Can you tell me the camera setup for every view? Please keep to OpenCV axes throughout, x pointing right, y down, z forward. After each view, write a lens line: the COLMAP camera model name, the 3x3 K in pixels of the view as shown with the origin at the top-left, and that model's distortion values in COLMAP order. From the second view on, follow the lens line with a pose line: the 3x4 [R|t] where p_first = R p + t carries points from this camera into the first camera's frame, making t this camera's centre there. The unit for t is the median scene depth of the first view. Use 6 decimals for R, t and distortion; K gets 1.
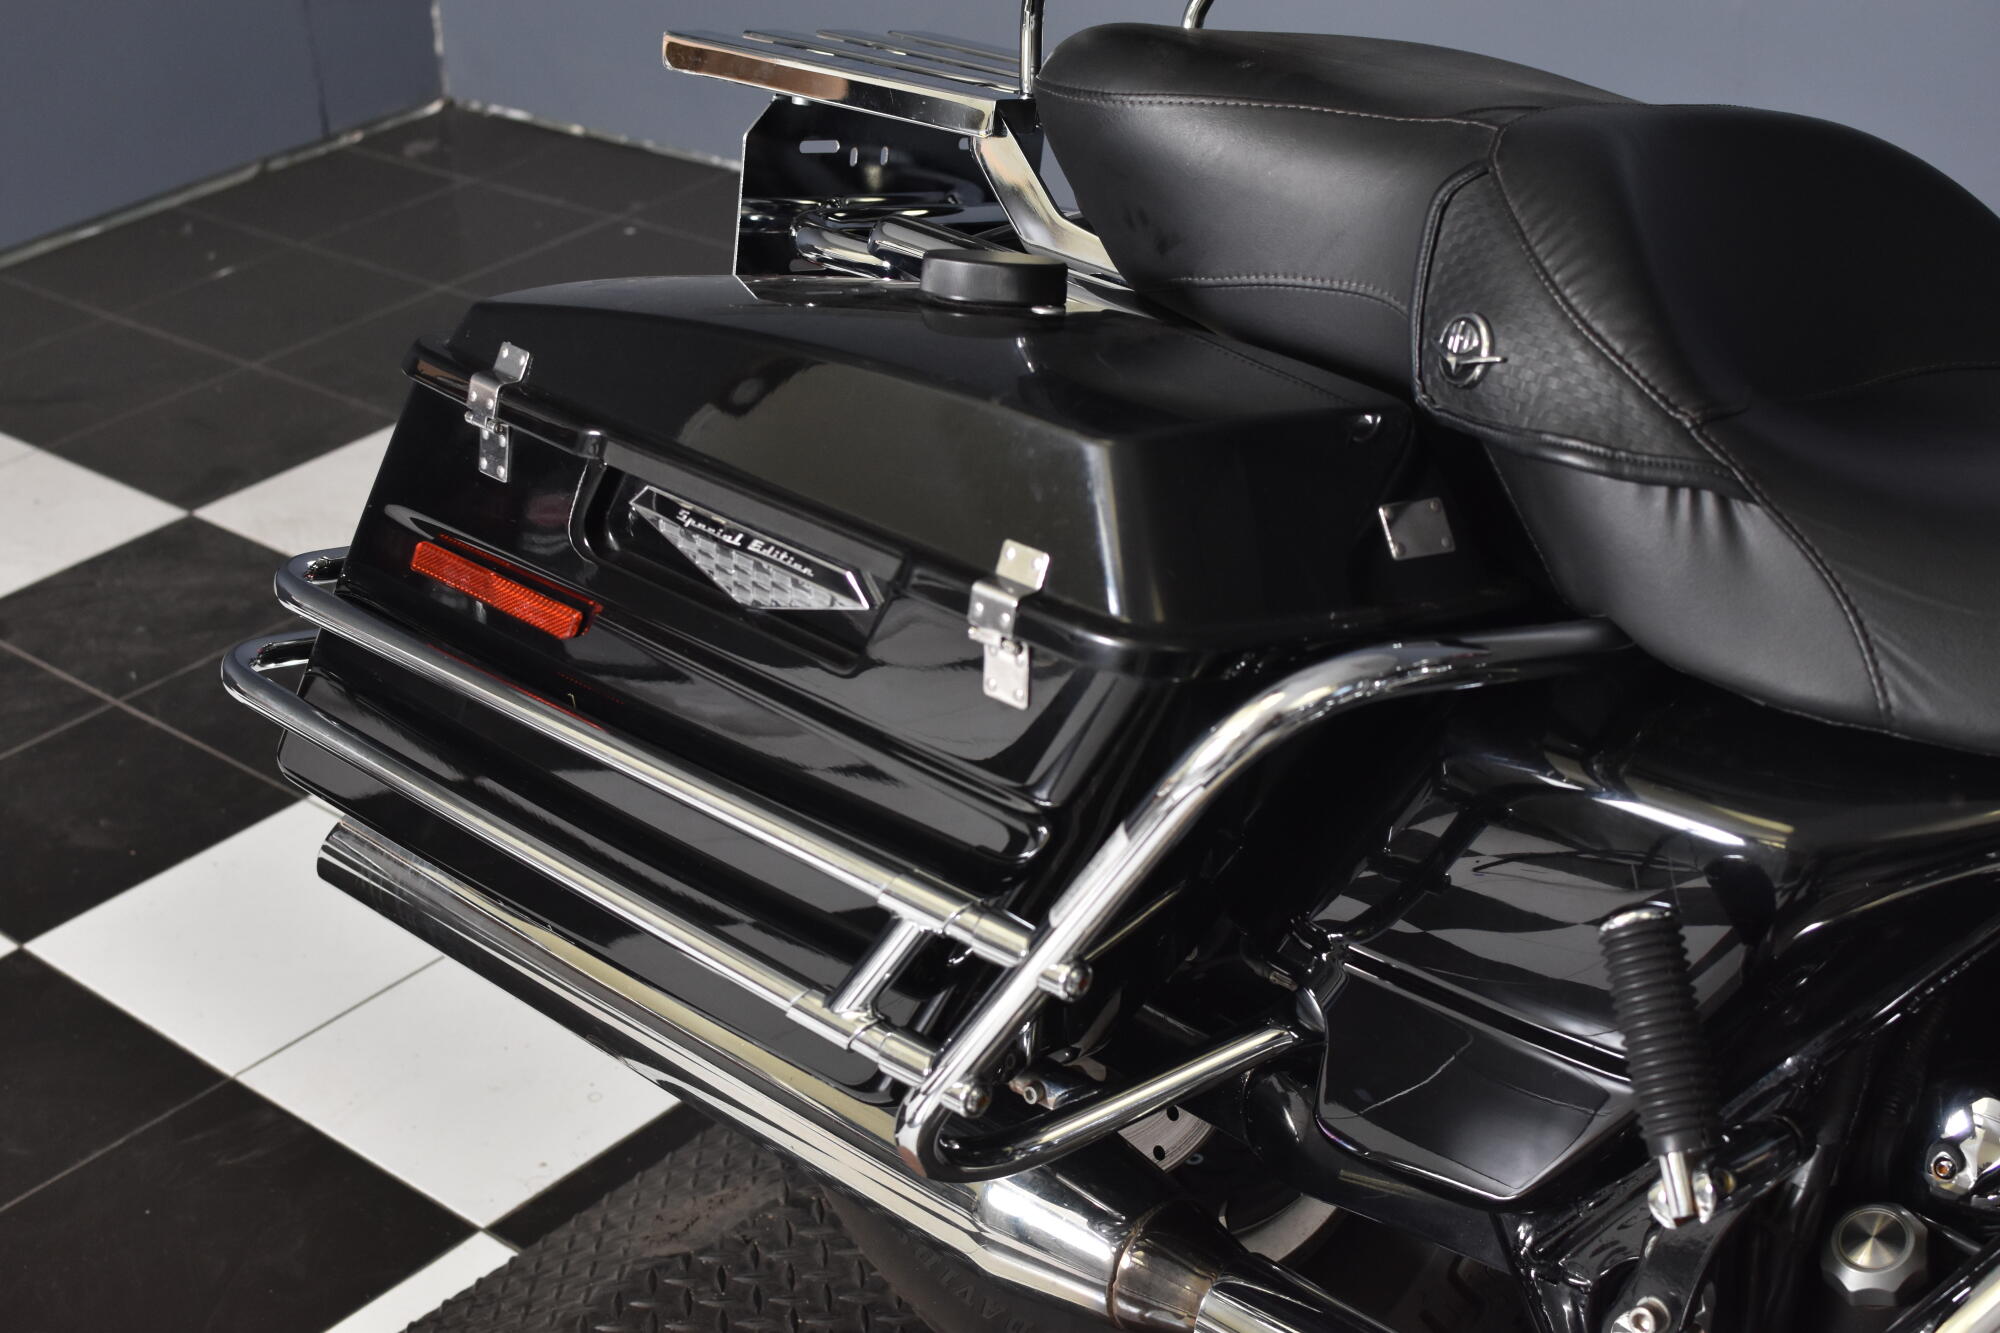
lens RADIAL K [[3025.0, 0, 1000.0], [0, 3025.0, 666.5], [0, 0, 1]] dist [-0.188731, 0.148653]
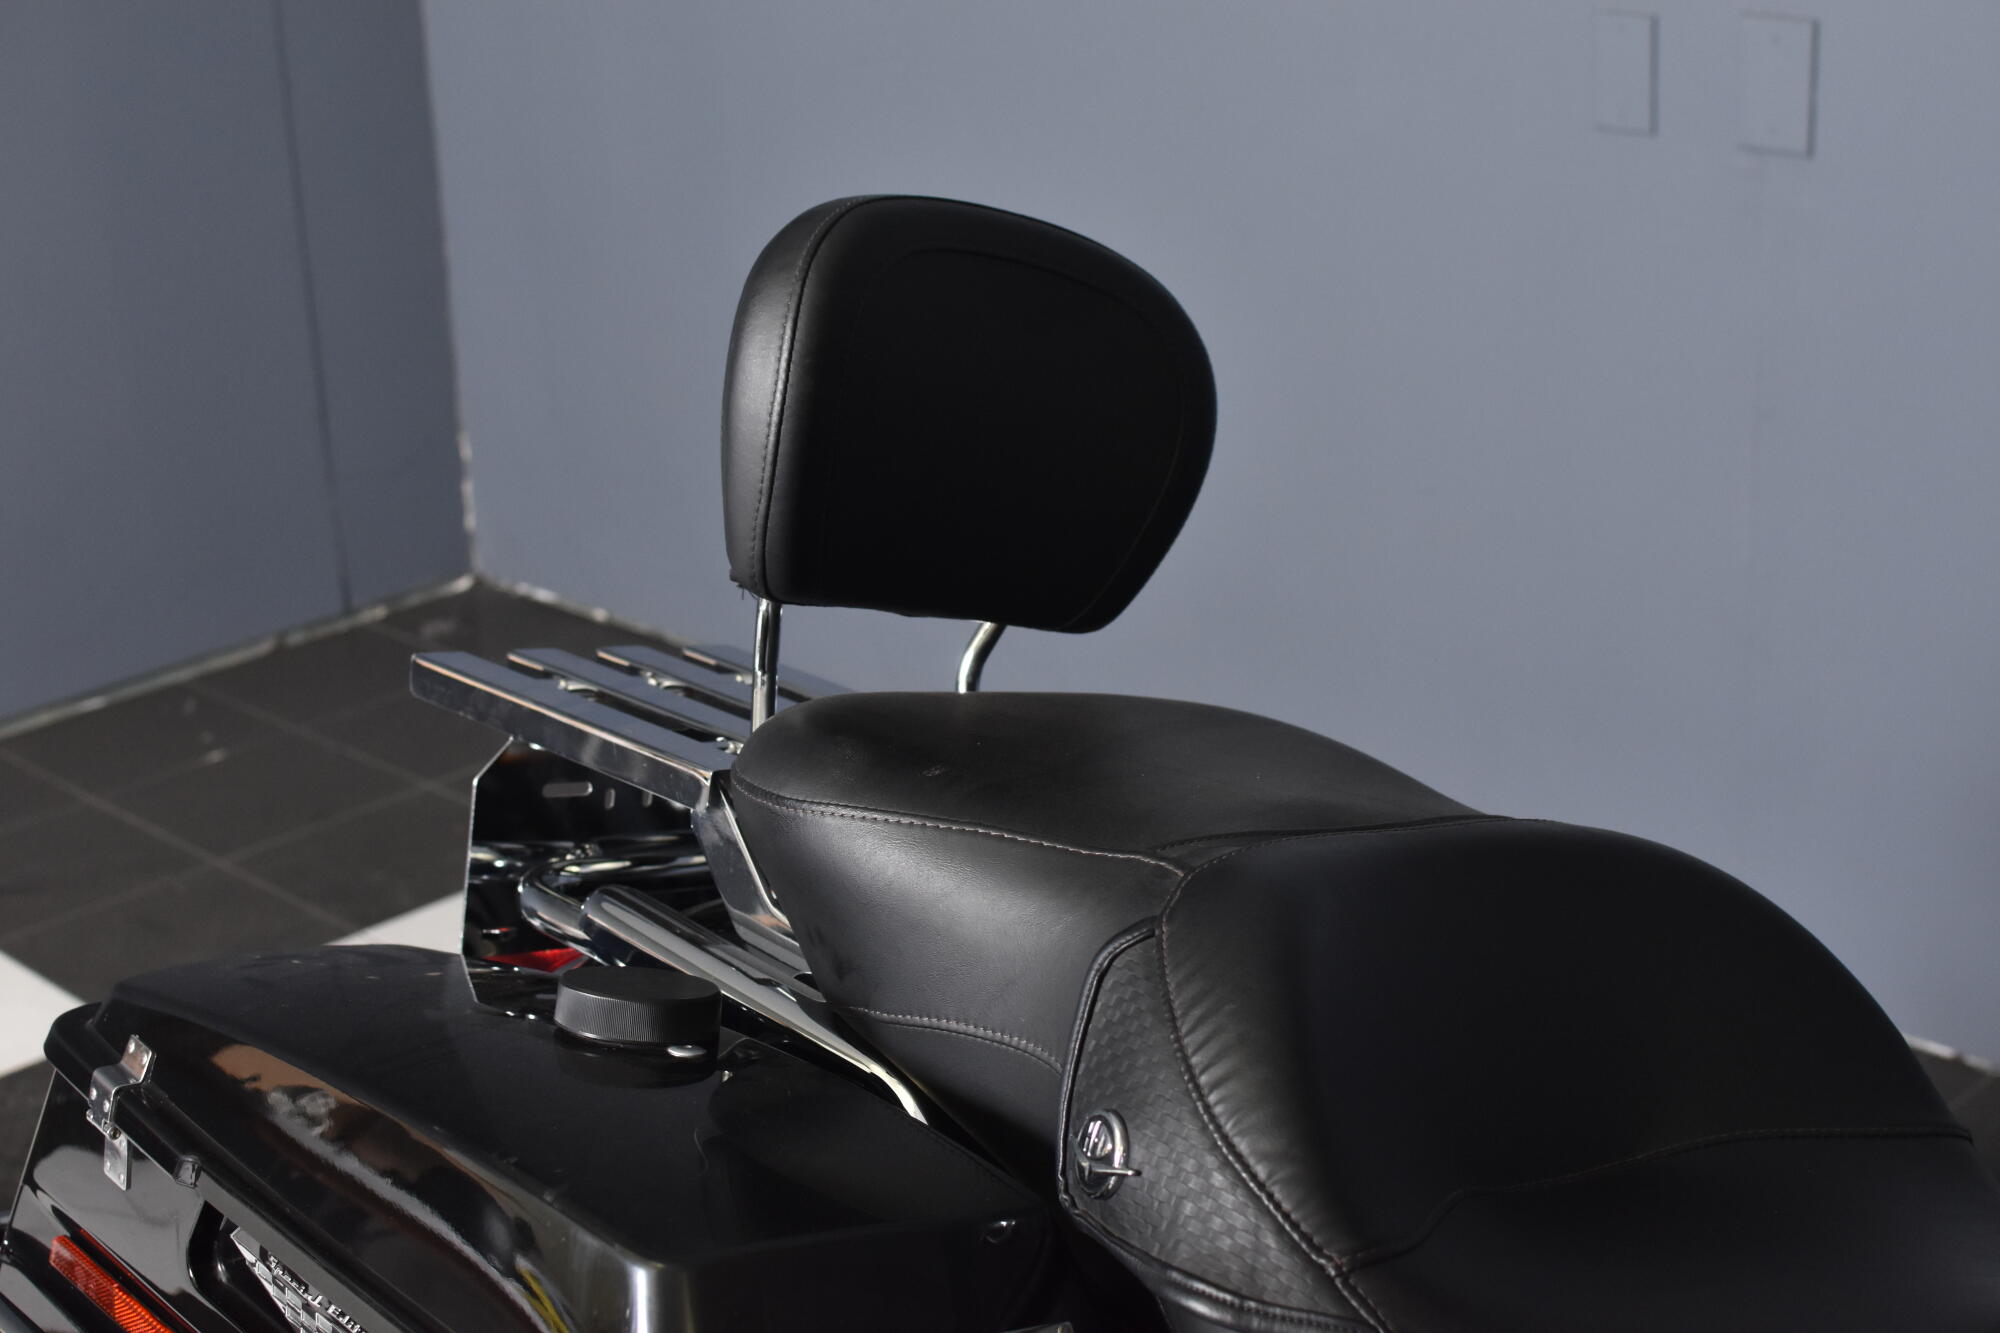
lens RADIAL K [[3025.0, 0, 1000.0], [0, 3025.0, 666.5], [0, 0, 1]] dist [-0.188731, 0.148653]
pose [[0.996741, 0.031212, -0.074381, 0.186828], [-0.040452, 0.991187, -0.126143, -0.134516], [0.069788, 0.128741, 0.989220, 0.130899]]
